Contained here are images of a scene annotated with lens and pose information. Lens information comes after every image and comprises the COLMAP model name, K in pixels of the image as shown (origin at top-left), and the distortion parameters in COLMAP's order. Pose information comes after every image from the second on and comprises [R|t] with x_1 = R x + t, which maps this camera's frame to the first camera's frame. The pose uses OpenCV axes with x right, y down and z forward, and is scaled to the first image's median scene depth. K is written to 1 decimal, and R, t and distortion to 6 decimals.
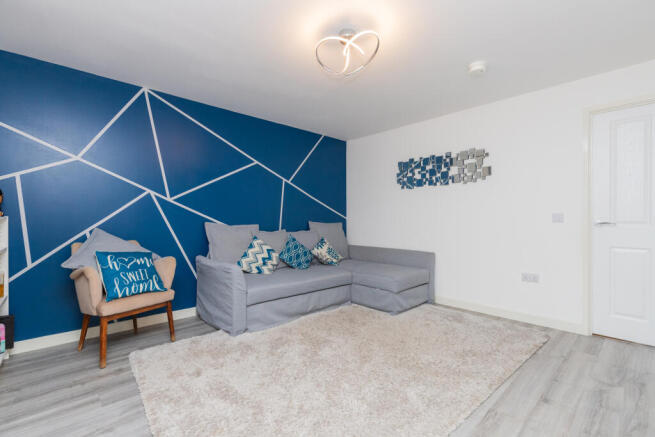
lens RADIAL K [[297.0, 0, 328.8], [0, 297.0, 219.6], [0, 0, 1]] dist [-0.003681, -0.001181]
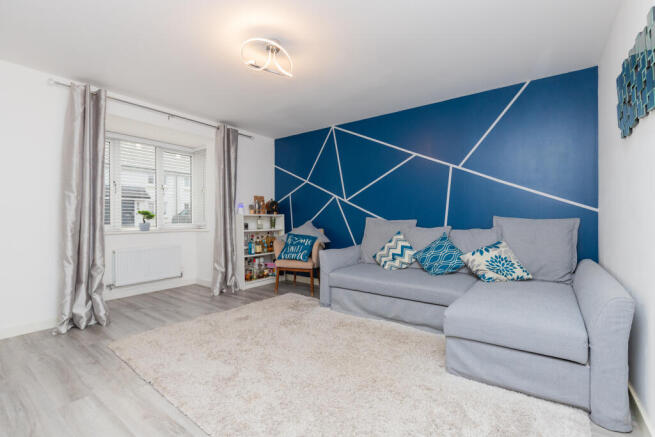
lens RADIAL K [[297.0, 0, 323.5], [0, 297.0, 217.6], [0, 0, 1]] dist [-0.003681, -0.001181]
pose [[0.164450, -0.006299, -0.986365, 0.780263], [0.001201, 0.999980, -0.006186, 0.017974], [0.986385, -0.000167, 0.164454, 0.670743]]
